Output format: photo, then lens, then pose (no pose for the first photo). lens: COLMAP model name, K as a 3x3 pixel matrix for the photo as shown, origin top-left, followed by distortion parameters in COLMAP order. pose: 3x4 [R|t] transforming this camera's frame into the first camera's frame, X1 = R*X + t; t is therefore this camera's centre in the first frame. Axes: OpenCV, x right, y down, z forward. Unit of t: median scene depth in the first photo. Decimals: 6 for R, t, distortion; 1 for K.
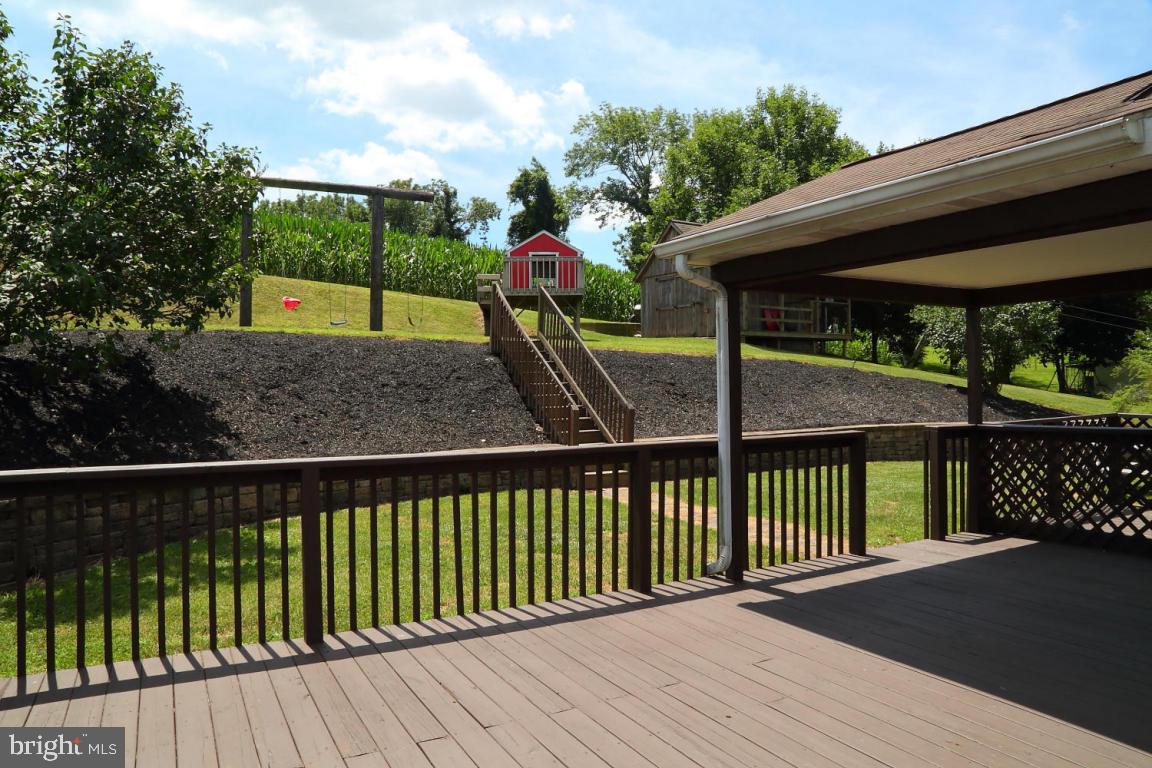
lens RADIAL K [[761.3, 0, 576.0], [0, 761.3, 384.0], [0, 0, 1]] dist [-0.094278, -0.000436]
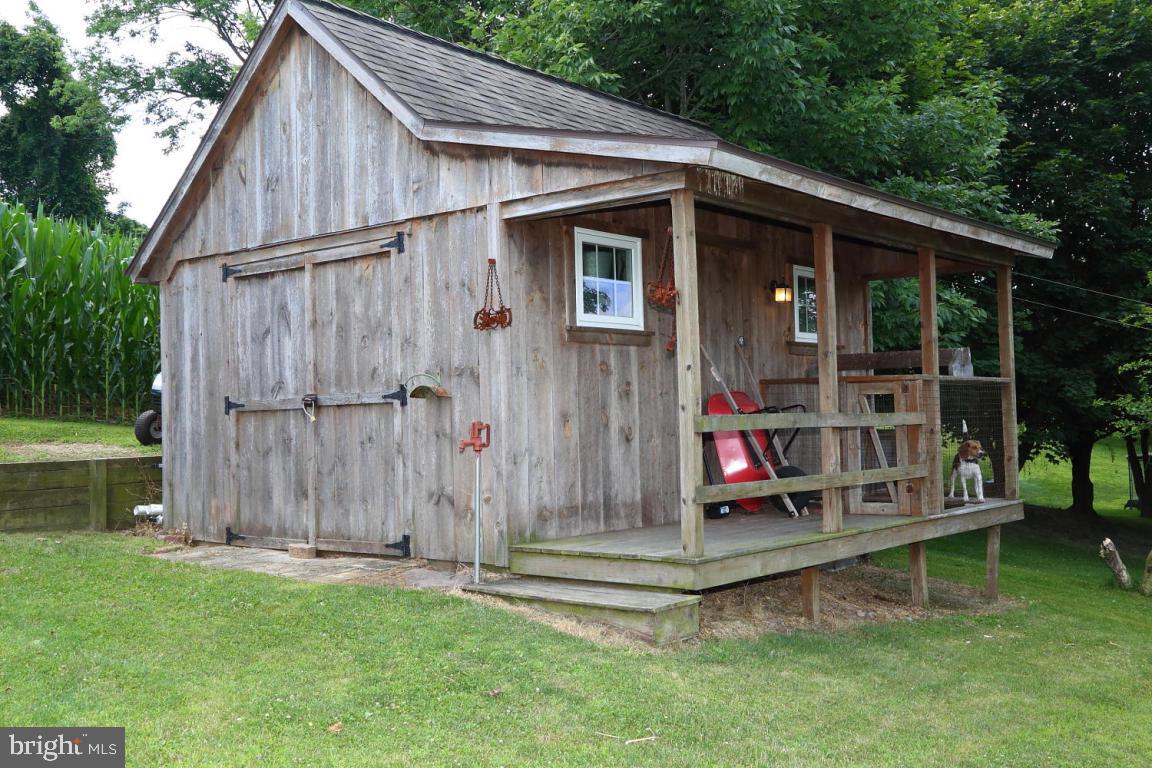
lens RADIAL K [[1159.8, 0, 576.0], [0, 1159.8, 384.0], [0, 0, 1]] dist [-0.005551, -0.002863]
pose [[0.948142, -0.004791, 0.317811, 0.042628], [0.019027, 0.998949, -0.041707, -0.039595], [-0.317277, 0.045591, 0.947236, 0.290044]]
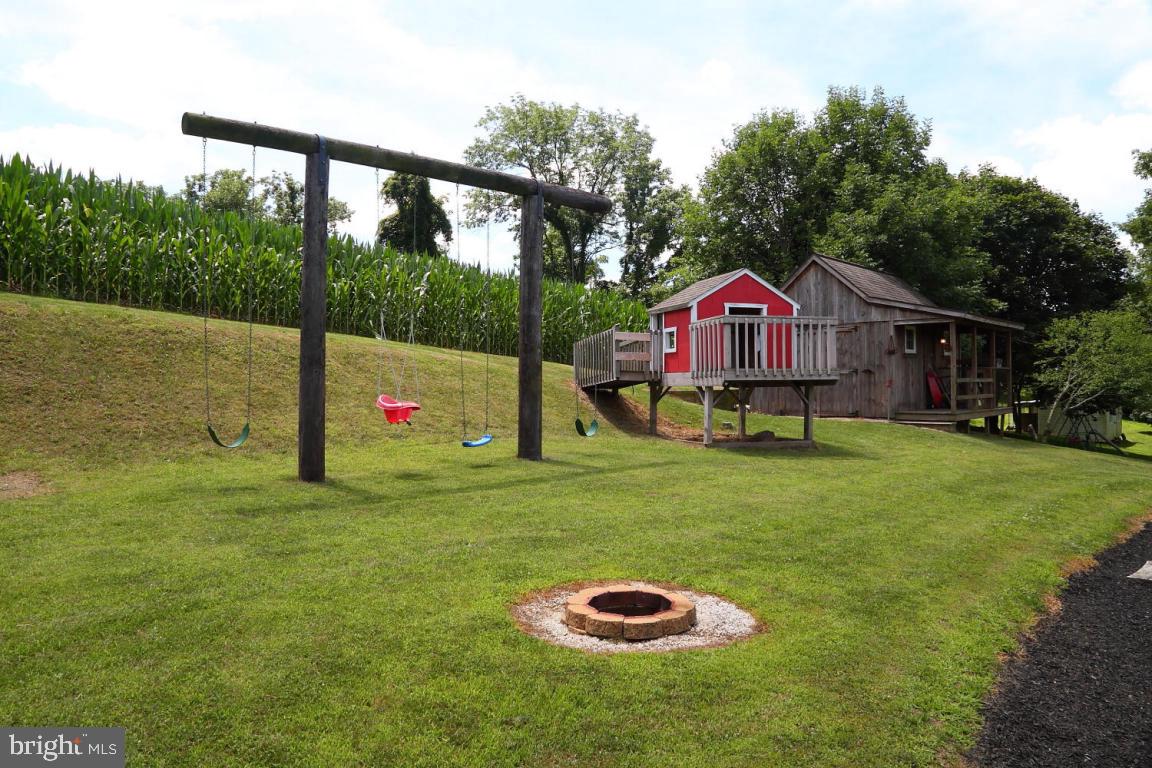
lens RADIAL K [[761.3, 0, 576.0], [0, 761.3, 384.0], [0, 0, 1]] dist [-0.094278, -0.000436]
pose [[0.965458, -0.004043, 0.260526, -0.119626], [0.005837, 0.999964, -0.006111, -0.038056], [-0.260492, 0.007421, 0.965447, 0.159454]]
